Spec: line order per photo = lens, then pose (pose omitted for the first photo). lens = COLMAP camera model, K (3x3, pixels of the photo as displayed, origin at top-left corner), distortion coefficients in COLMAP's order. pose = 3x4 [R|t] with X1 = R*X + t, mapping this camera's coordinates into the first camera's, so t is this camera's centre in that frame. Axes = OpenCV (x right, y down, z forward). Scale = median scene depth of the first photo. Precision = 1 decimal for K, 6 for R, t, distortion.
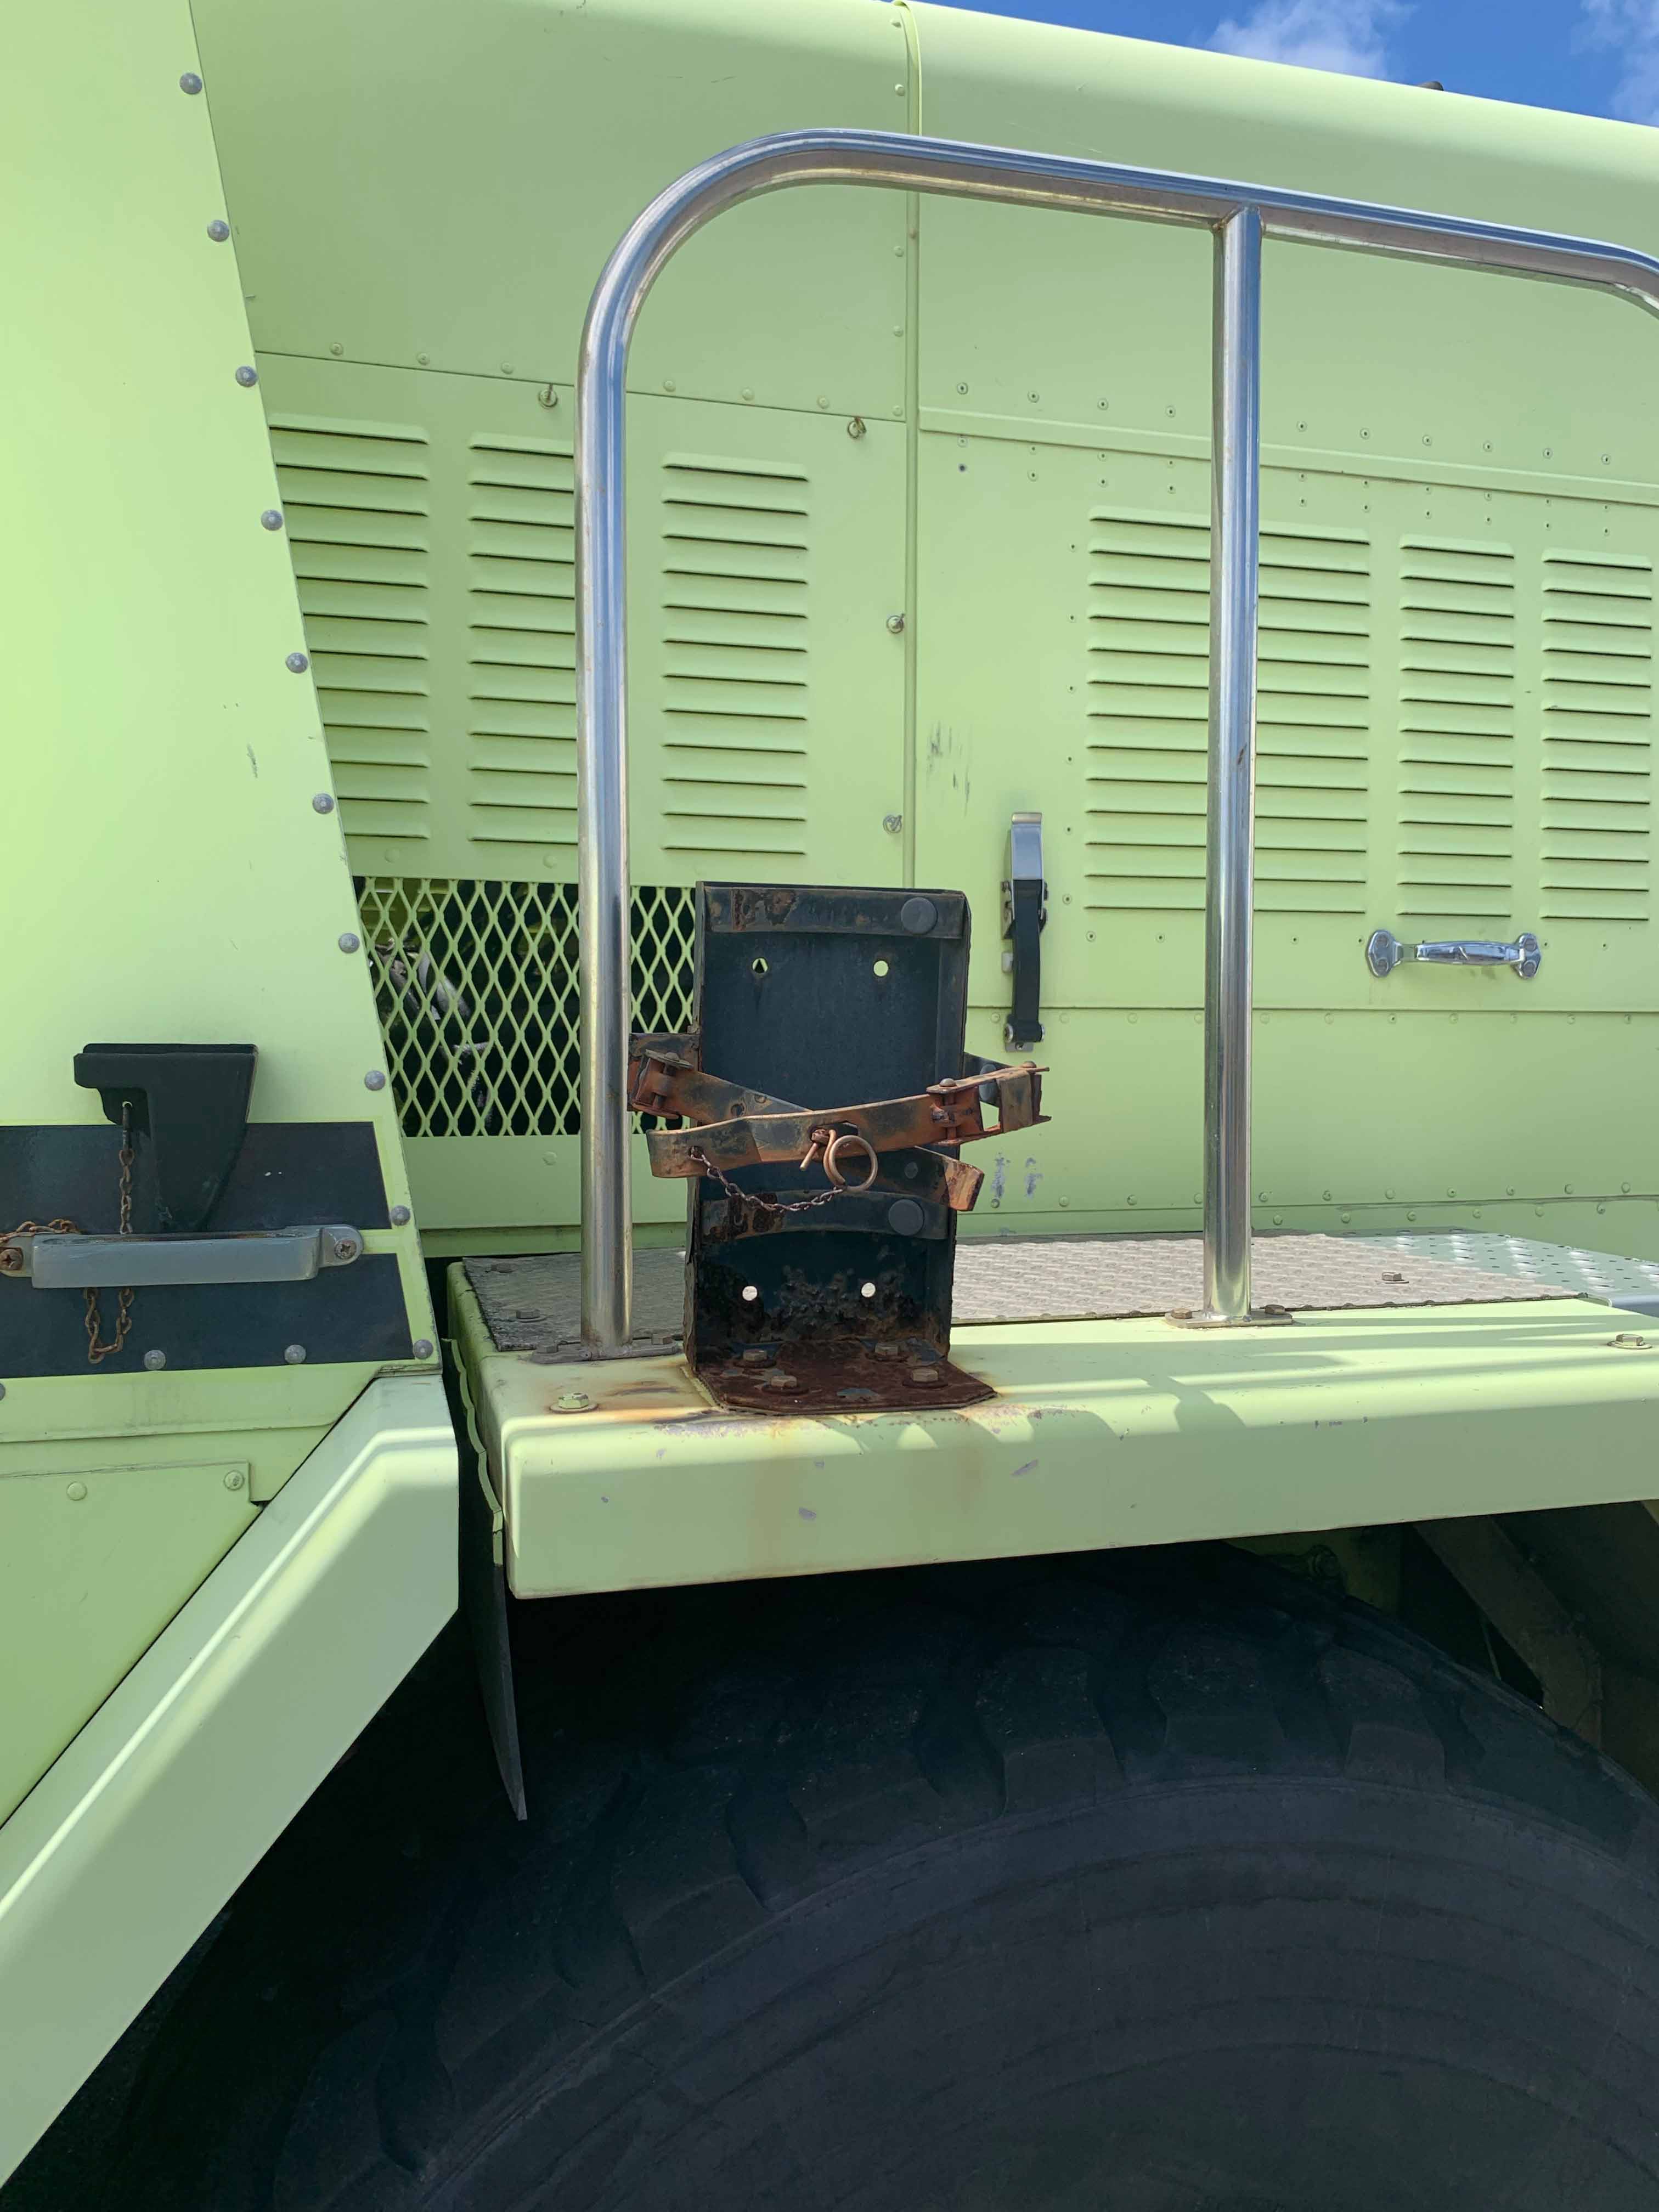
lens RADIAL K [[1709.1, 0, 829.5], [0, 1709.1, 1106.0], [0, 0, 1]] dist [0.028287, -0.047008]
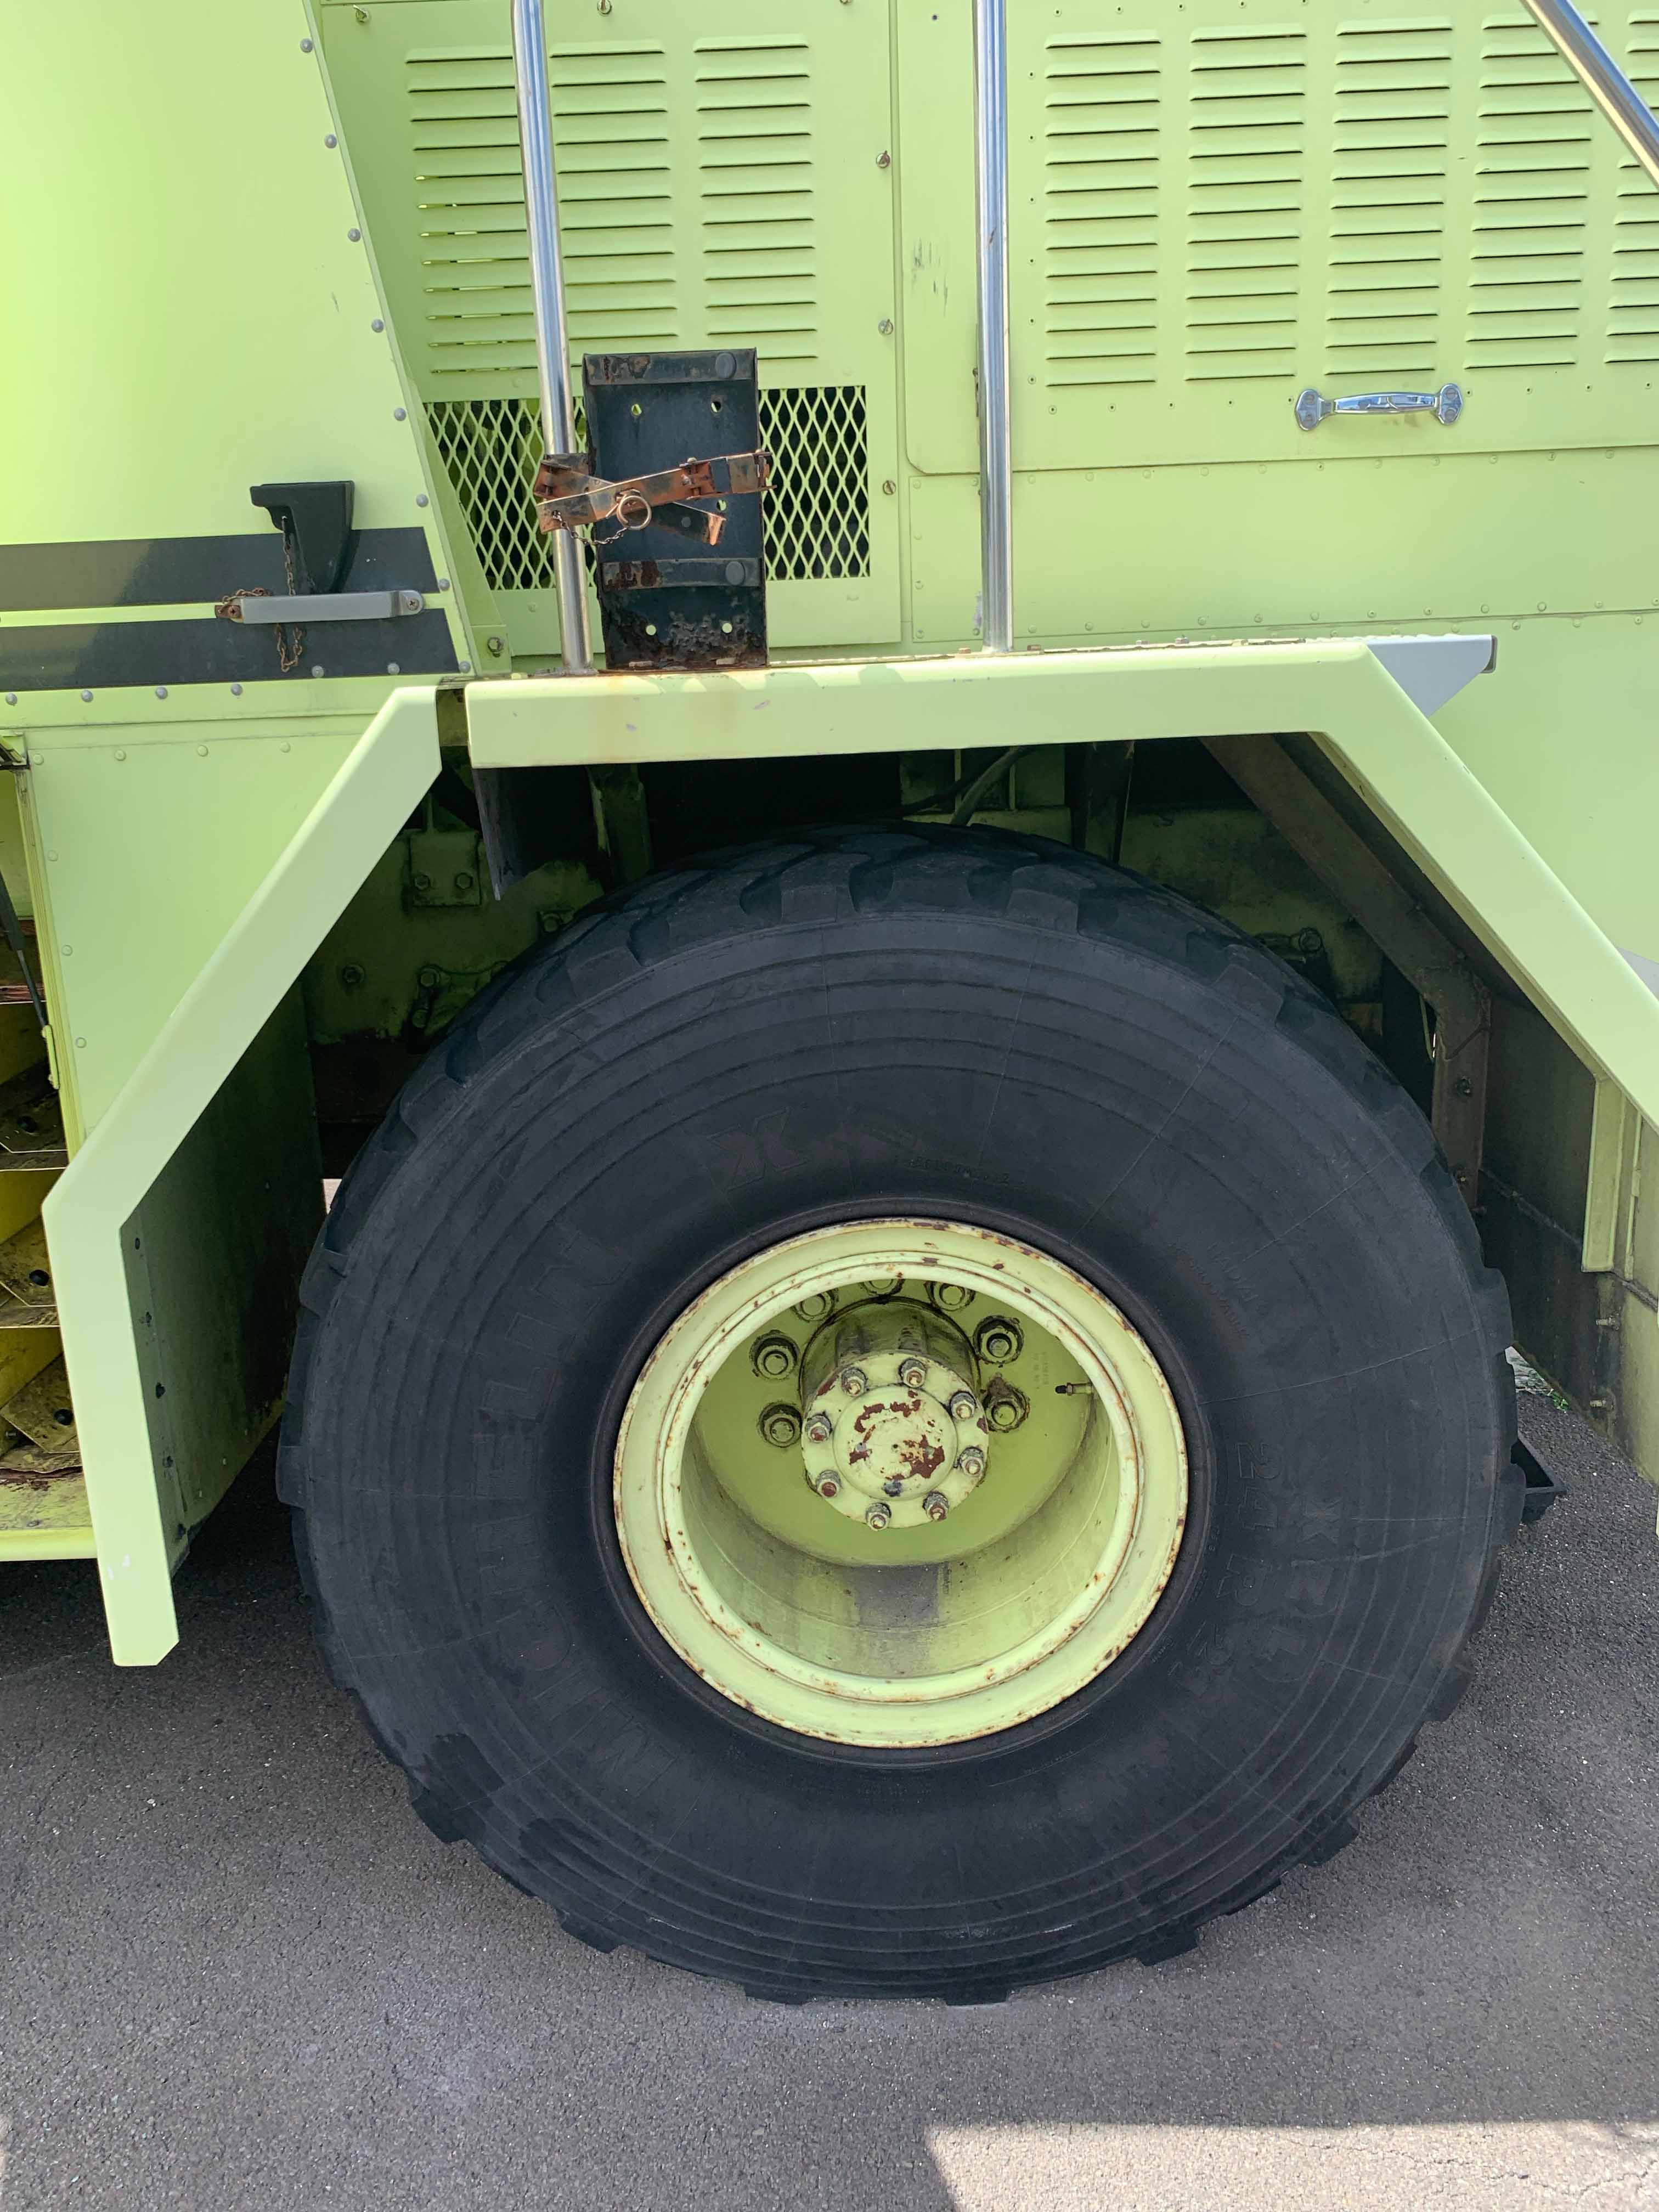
lens RADIAL K [[1651.1, 0, 829.5], [0, 1651.1, 1106.0], [0, 0, 1]] dist [0.093732, -0.146755]
pose [[0.966911, 0.026544, -0.253728, 0.557316], [0.031552, 0.974493, 0.222190, 0.214511], [0.253154, -0.222844, 0.941411, -0.579008]]
